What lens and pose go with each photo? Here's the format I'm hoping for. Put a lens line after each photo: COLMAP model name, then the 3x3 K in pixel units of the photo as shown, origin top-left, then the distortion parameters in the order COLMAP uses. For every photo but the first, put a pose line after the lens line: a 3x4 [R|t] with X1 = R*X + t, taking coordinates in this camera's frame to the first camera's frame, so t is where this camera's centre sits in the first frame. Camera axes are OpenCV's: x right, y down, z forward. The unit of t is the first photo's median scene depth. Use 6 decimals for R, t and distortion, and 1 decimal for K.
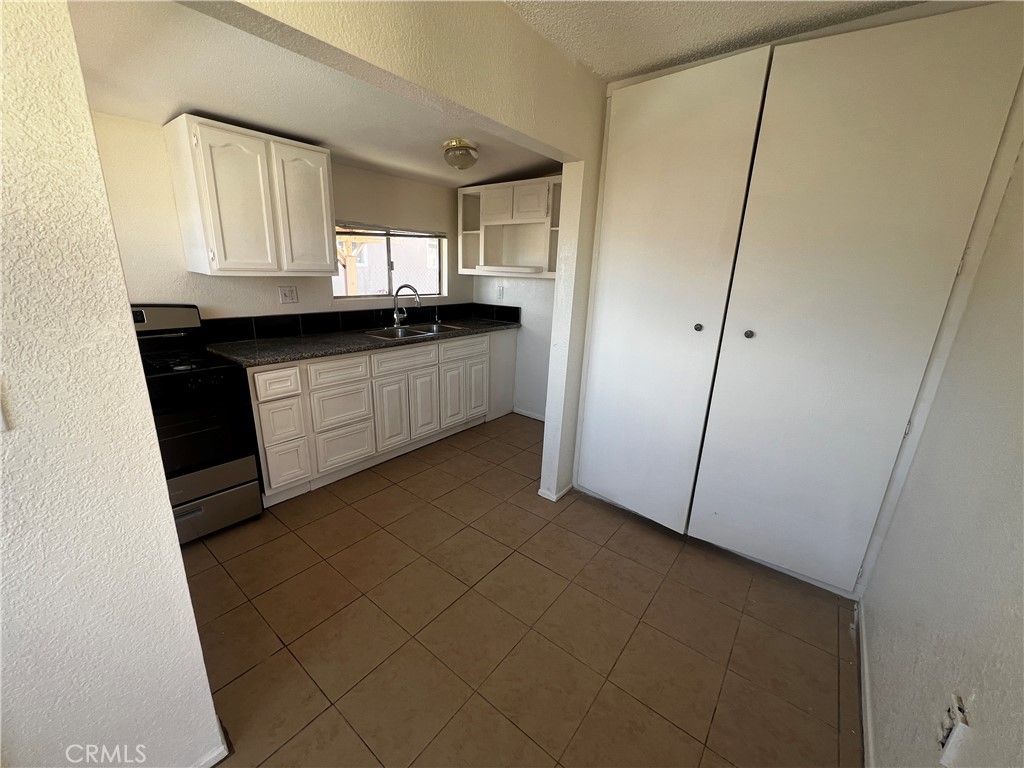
lens RADIAL K [[407.8, 0, 510.2], [0, 407.8, 382.9], [0, 0, 1]] dist [-0.002291, 0.000668]
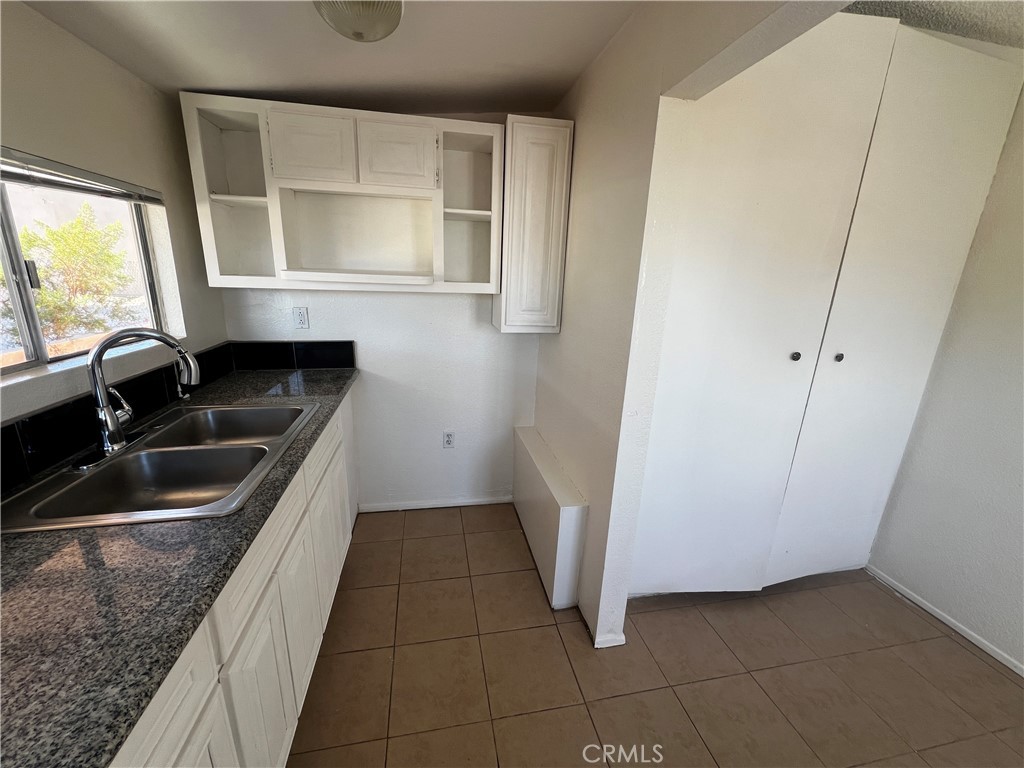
lens RADIAL K [[407.8, 0, 509.5], [0, 407.8, 381.6], [0, 0, 1]] dist [-0.002291, 0.000668]
pose [[0.649794, -0.205834, 0.731710, -0.332811], [0.193871, 0.975679, 0.102297, -0.180403], [-0.734971, 0.075385, 0.673896, 0.561376]]
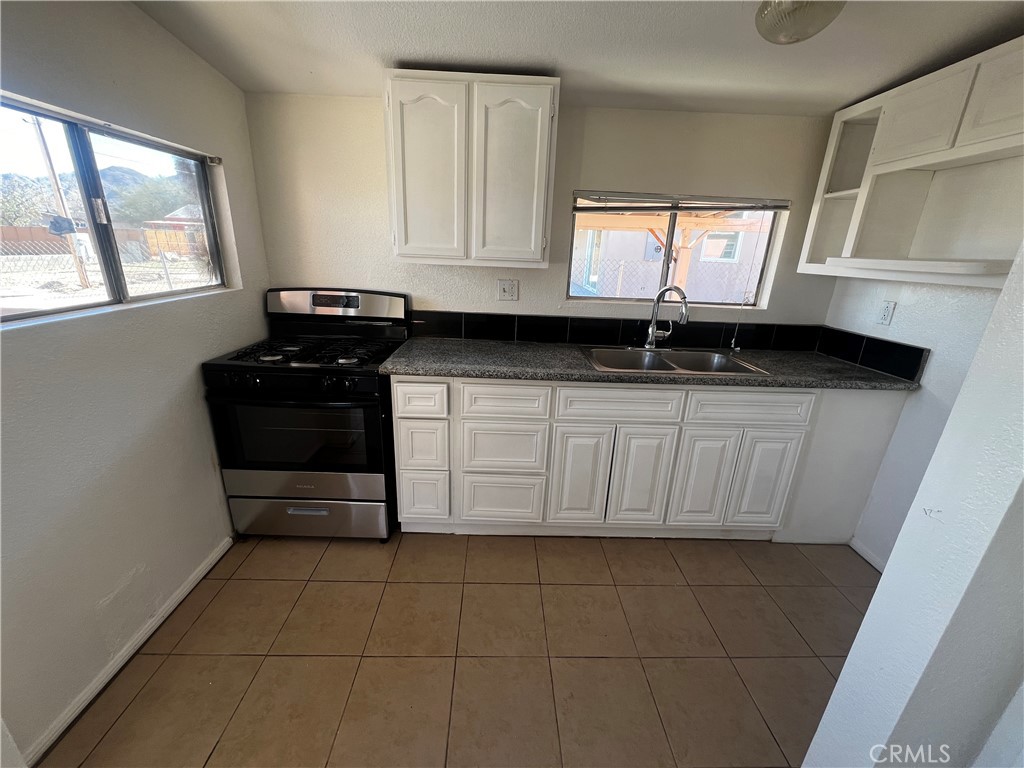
lens RADIAL K [[407.8, 0, 510.2], [0, 407.8, 382.6], [0, 0, 1]] dist [-0.002291, 0.000668]
pose [[0.638242, 0.230024, -0.734667, 0.086632], [-0.225786, 0.968281, 0.107017, -0.113727], [0.735981, 0.097575, 0.669934, 0.432200]]
